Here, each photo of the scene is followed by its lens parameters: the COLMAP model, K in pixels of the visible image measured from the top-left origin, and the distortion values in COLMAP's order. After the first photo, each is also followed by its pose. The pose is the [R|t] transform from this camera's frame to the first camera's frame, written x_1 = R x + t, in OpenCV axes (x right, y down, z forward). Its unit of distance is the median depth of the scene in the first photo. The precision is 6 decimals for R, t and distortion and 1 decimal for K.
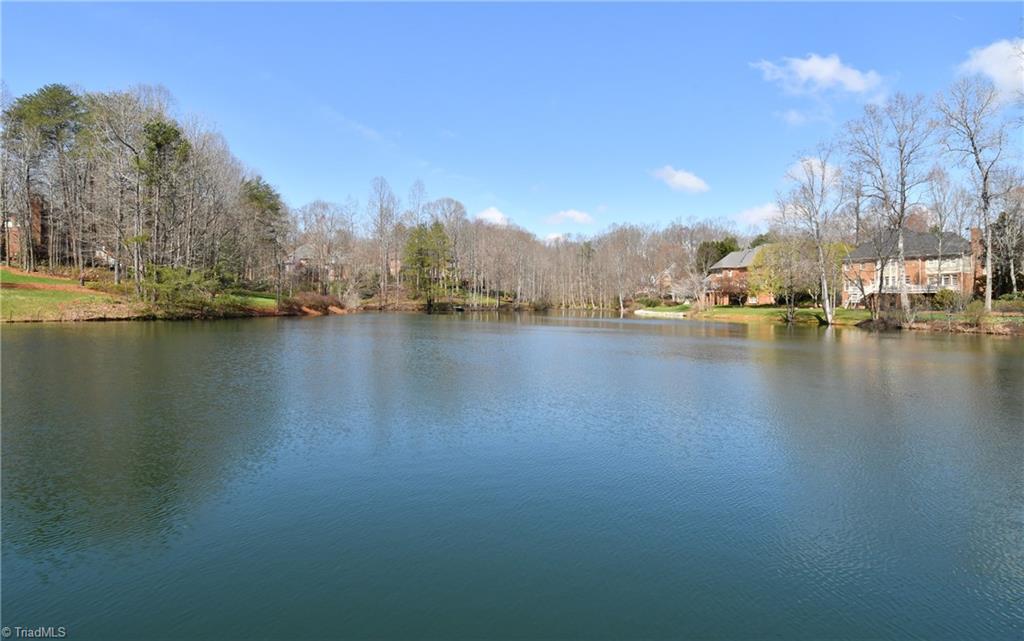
lens RADIAL K [[562.7, 0, 512.0], [0, 562.7, 320.5], [0, 0, 1]] dist [0.001420, 0.000496]
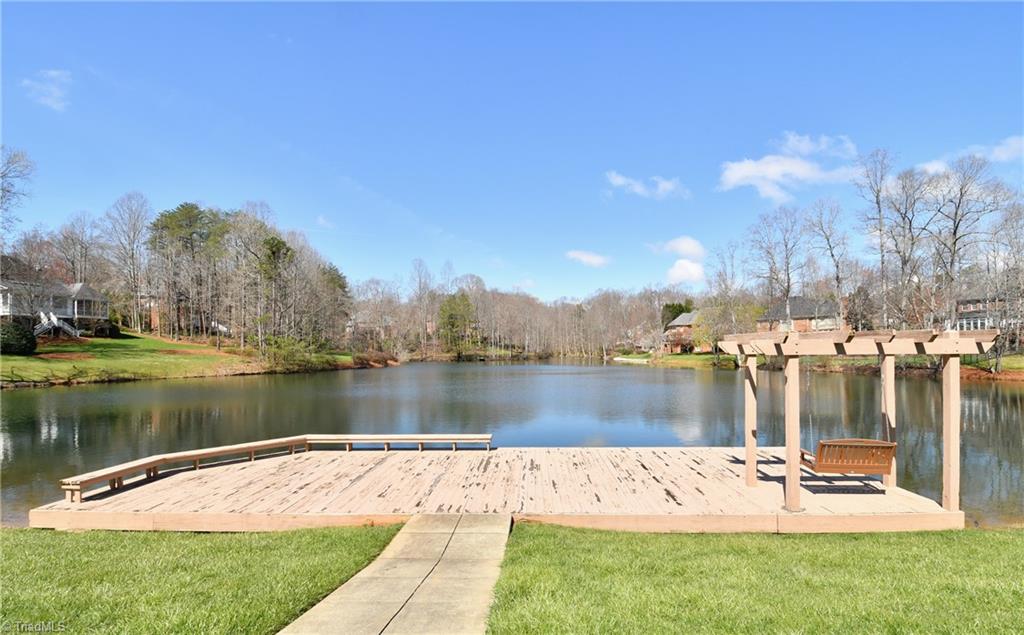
lens RADIAL K [[527.4, 0, 512.0], [0, 527.4, 317.5], [0, 0, 1]] dist [-0.001646, -0.000281]
pose [[0.999506, -0.023689, -0.020641, 0.005648], [0.021860, 0.996165, -0.084725, -0.011440], [0.022568, 0.084232, 0.996191, -0.237355]]
